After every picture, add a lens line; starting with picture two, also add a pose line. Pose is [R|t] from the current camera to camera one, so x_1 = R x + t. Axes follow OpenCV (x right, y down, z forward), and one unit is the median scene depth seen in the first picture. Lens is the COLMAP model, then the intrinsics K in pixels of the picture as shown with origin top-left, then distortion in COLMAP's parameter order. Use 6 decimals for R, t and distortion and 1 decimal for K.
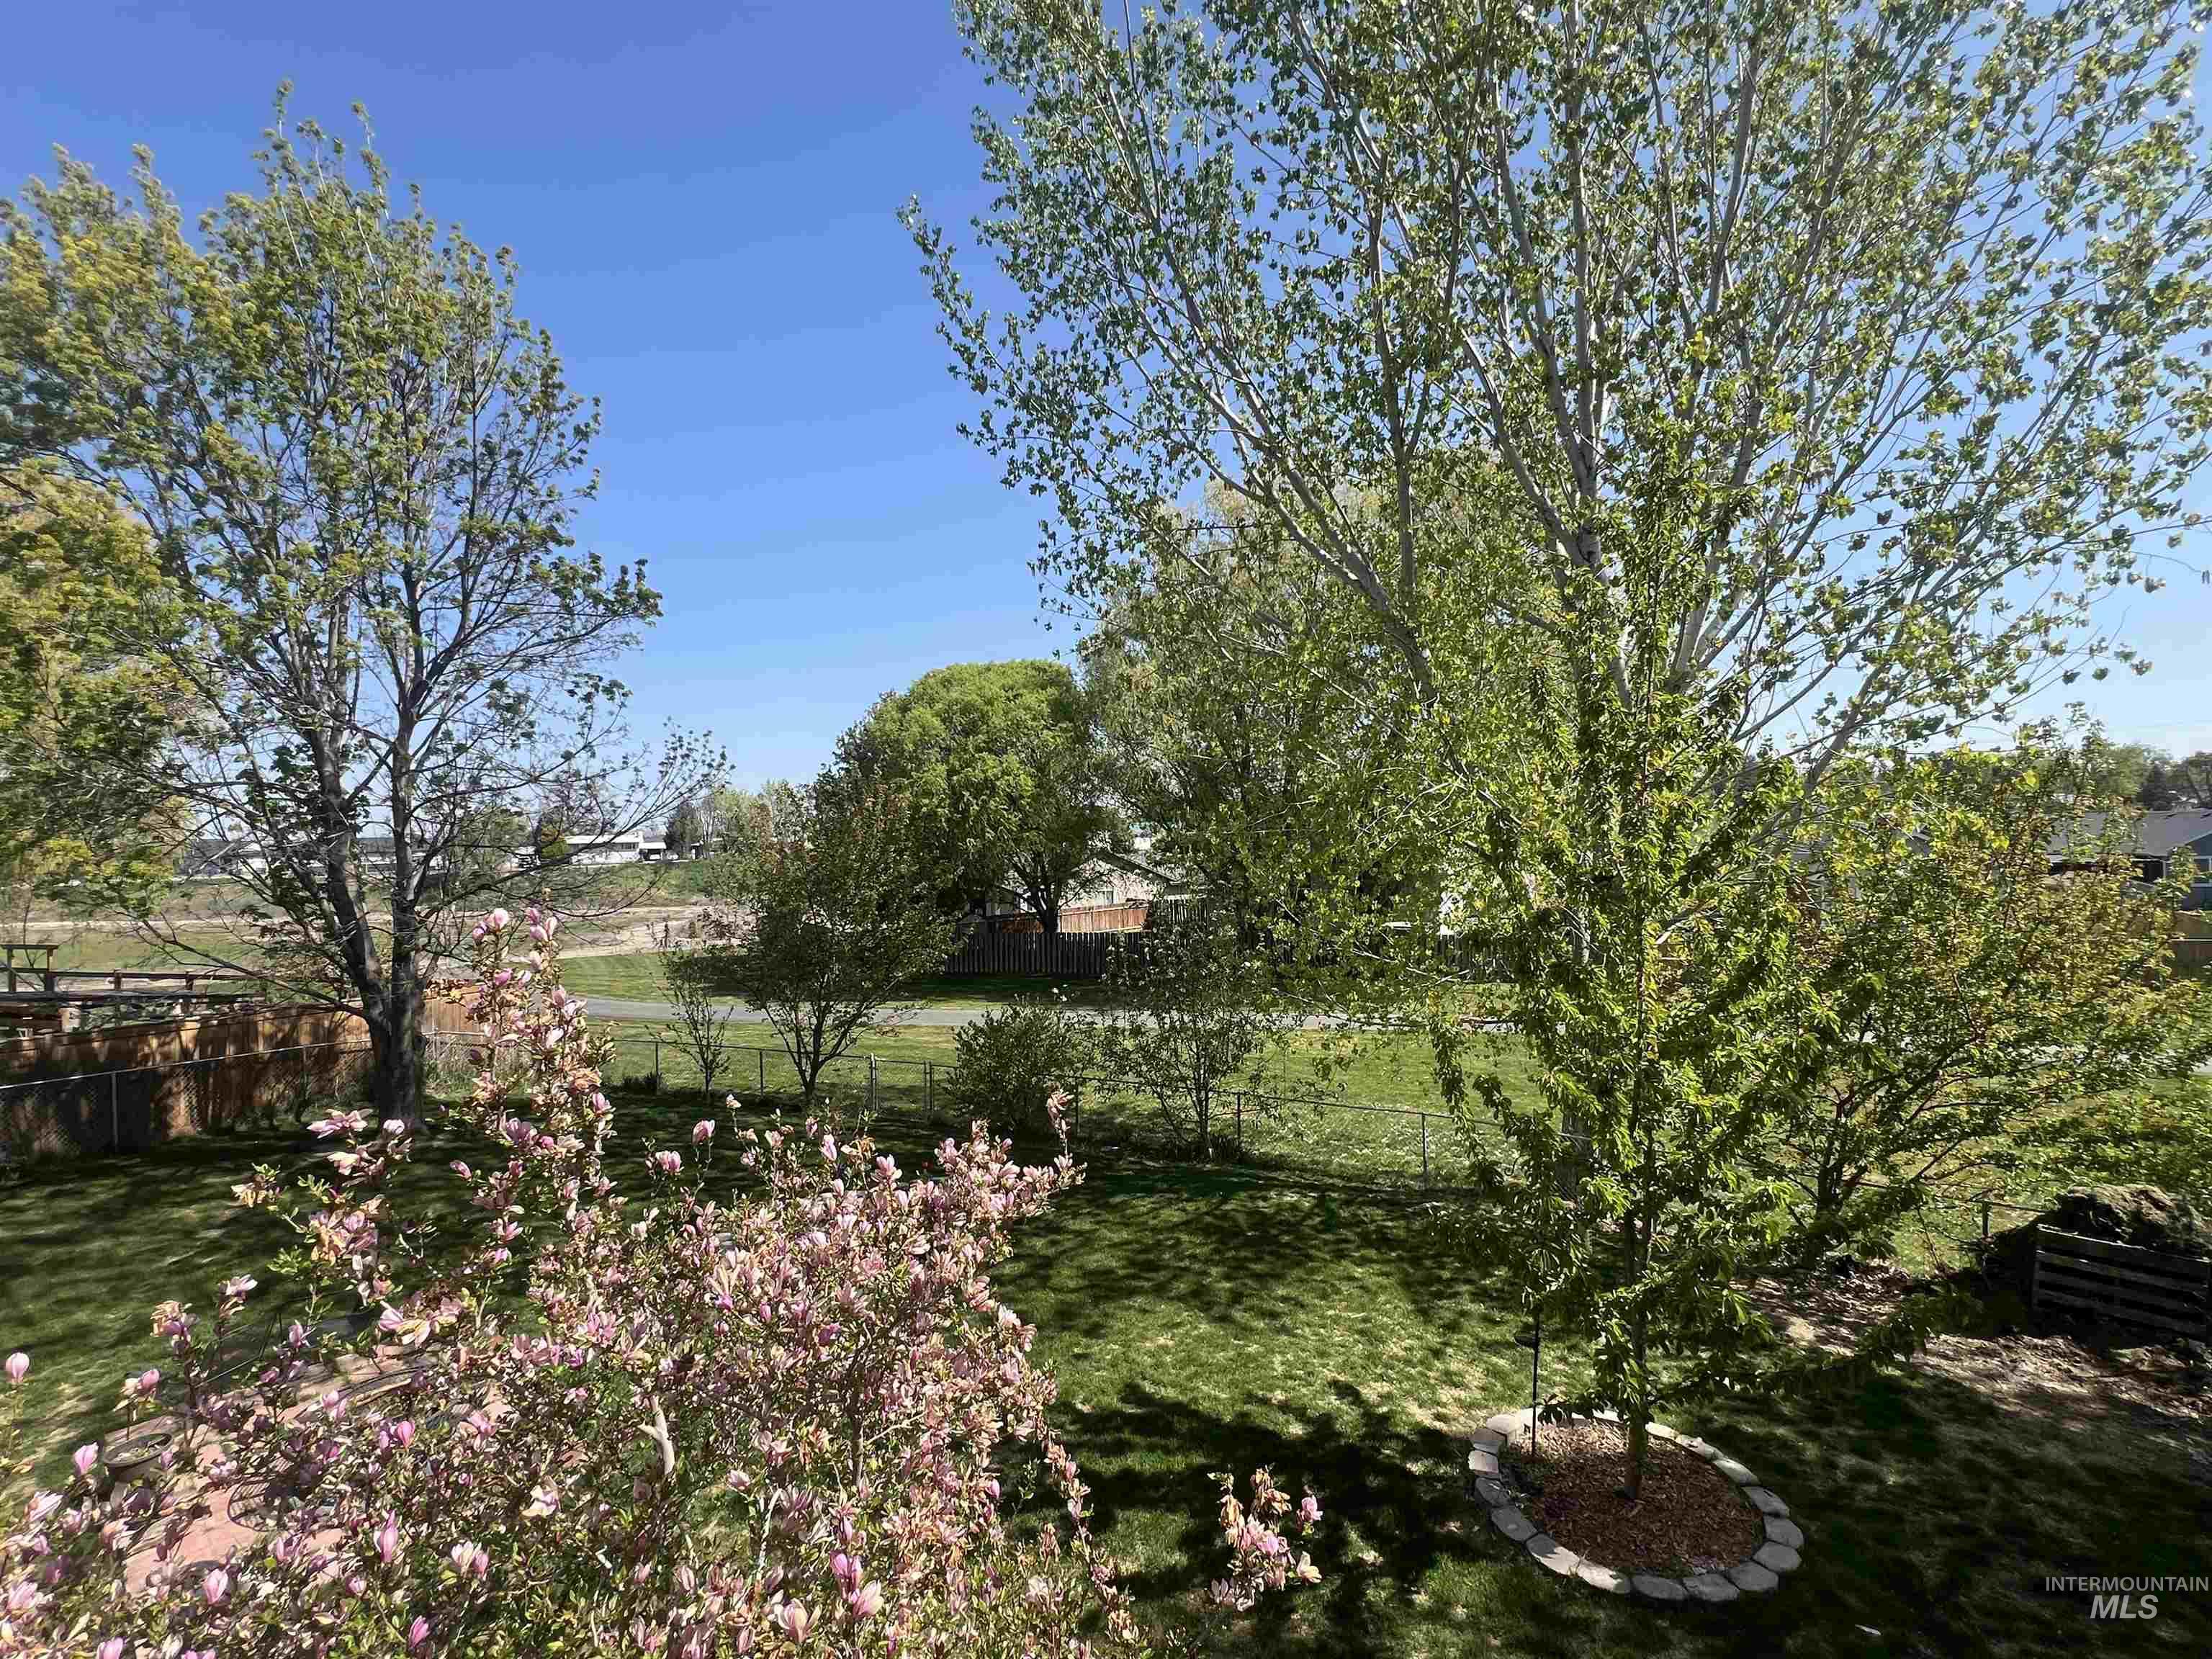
lens RADIAL K [[974.1, 0, 1100.3], [0, 974.1, 824.1], [0, 0, 1]] dist [0.010117, 0.003559]
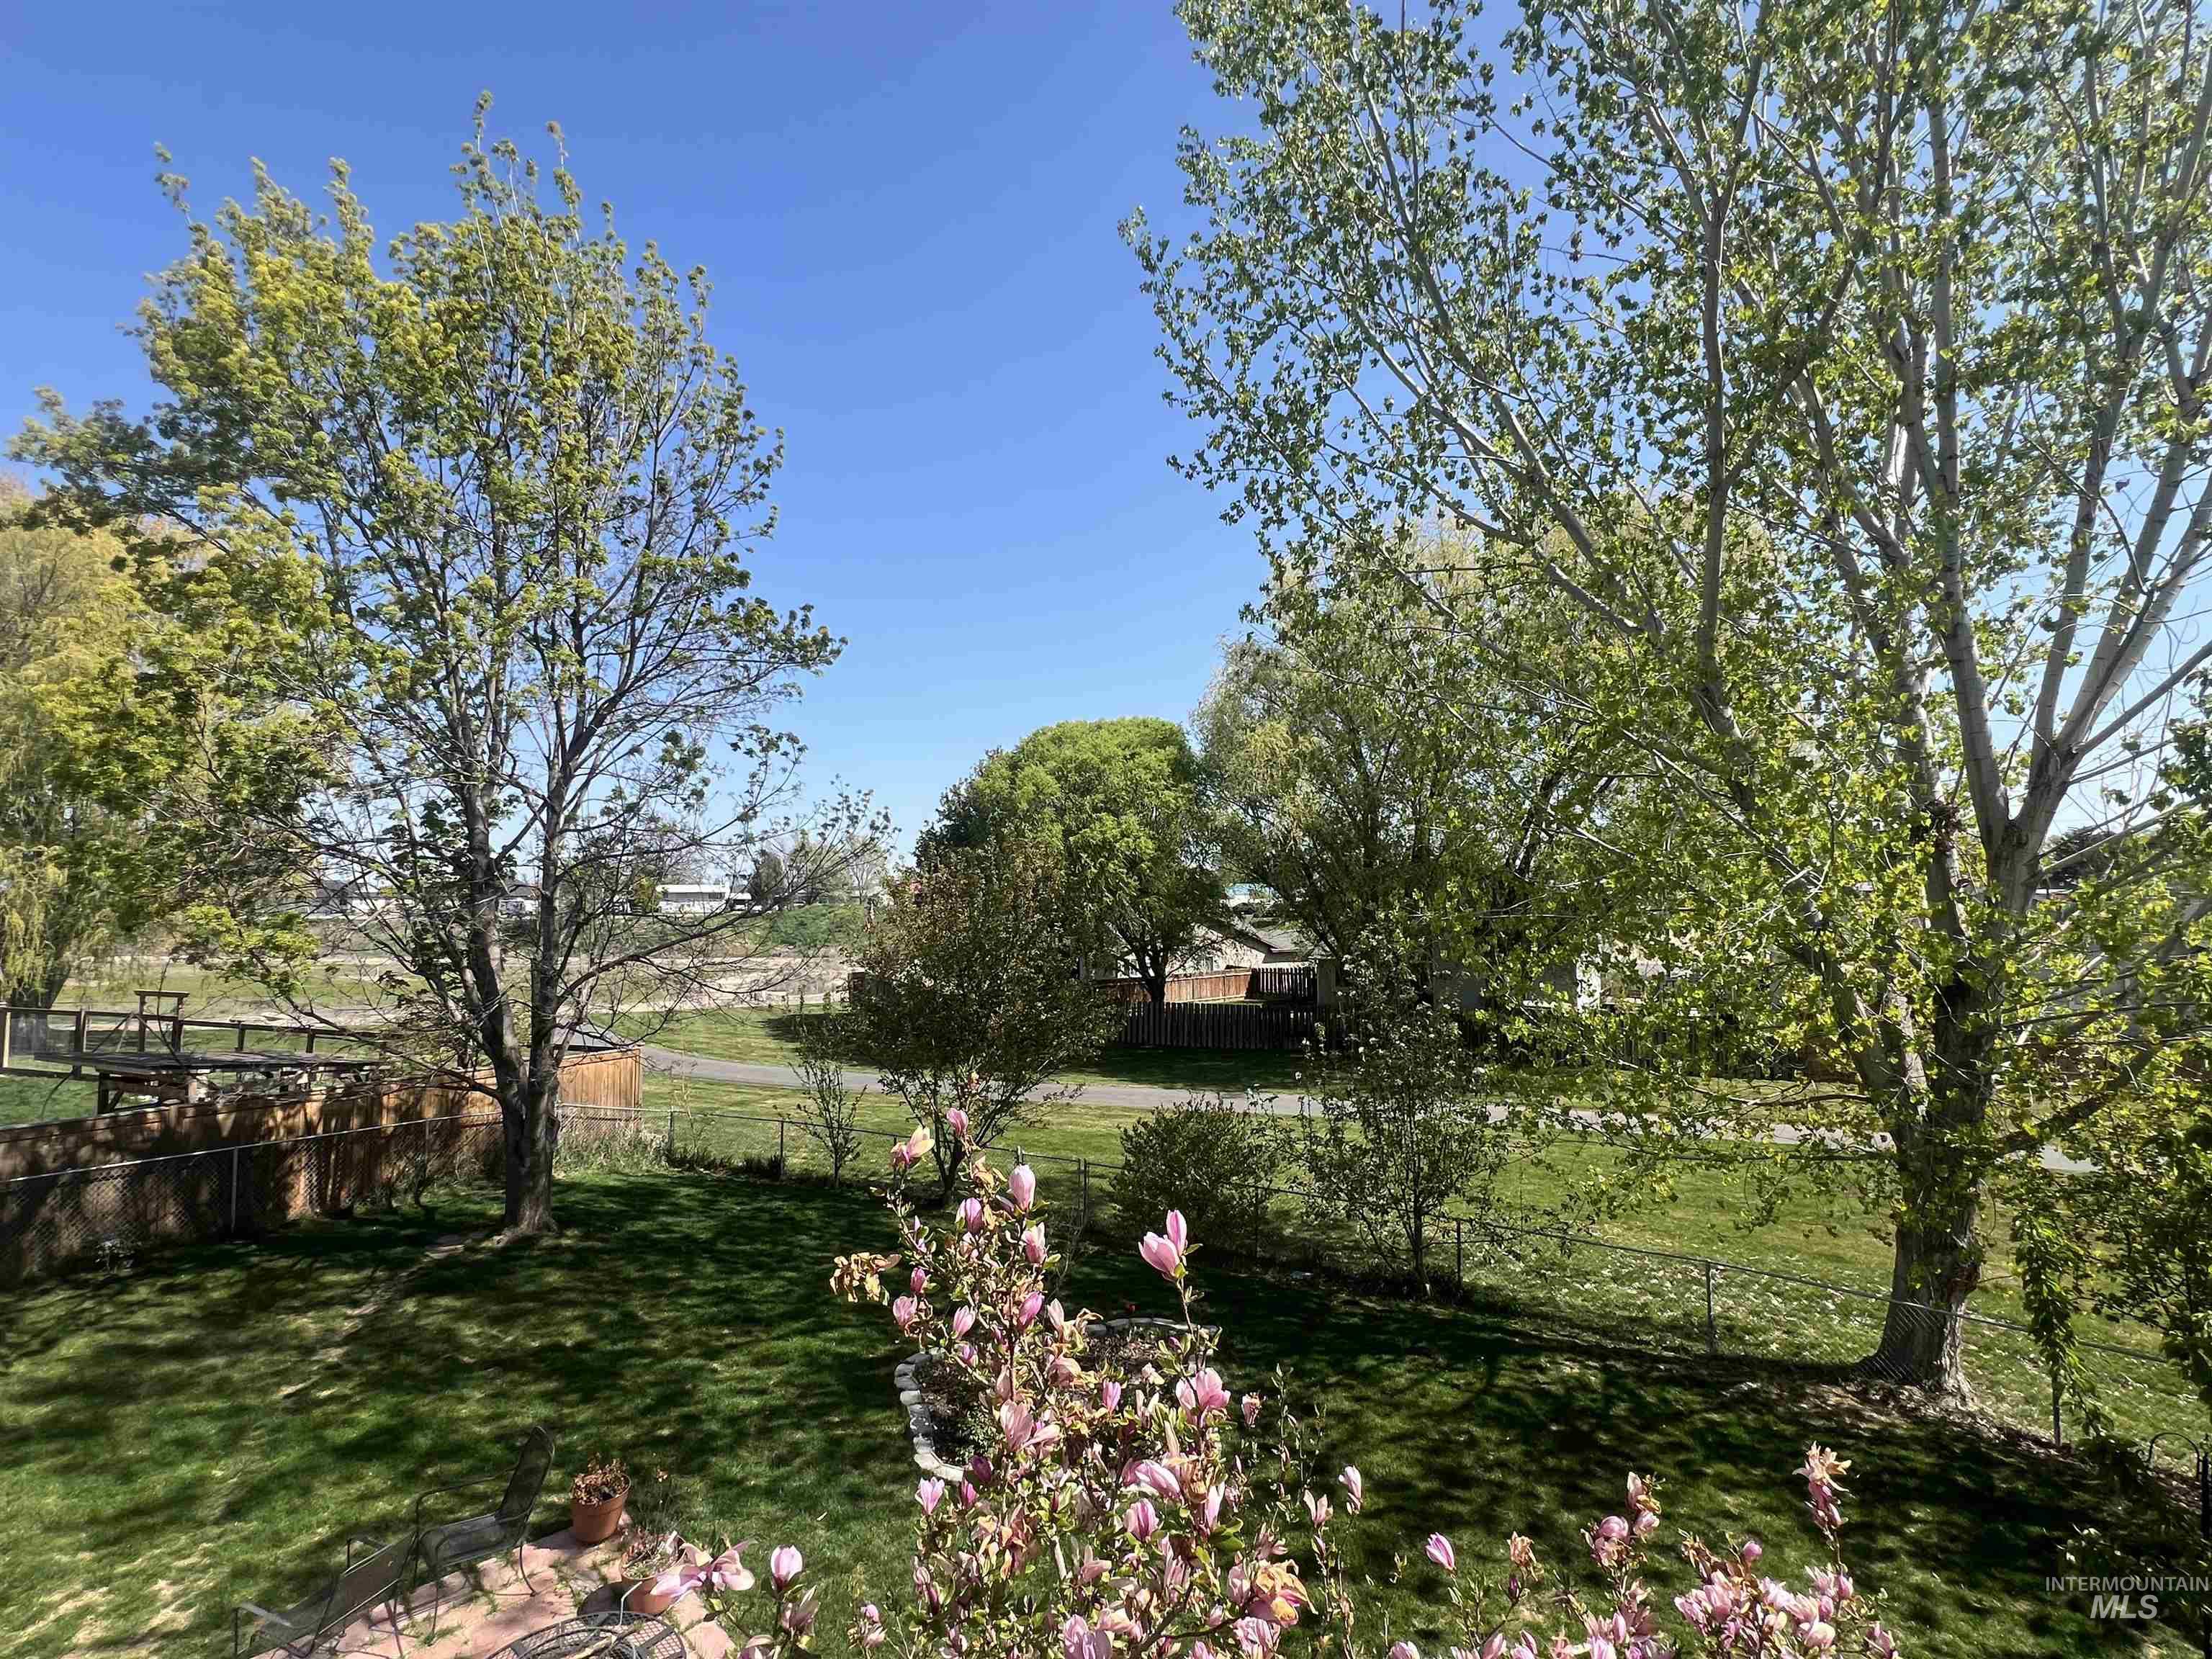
lens RADIAL K [[974.1, 0, 1115.7], [0, 974.1, 831.7], [0, 0, 1]] dist [0.010117, 0.003559]
pose [[0.997994, 0.018949, -0.060399, -0.133312], [-0.022088, 0.998416, -0.051737, -0.016453], [0.059323, 0.052967, 0.996833, 0.118877]]
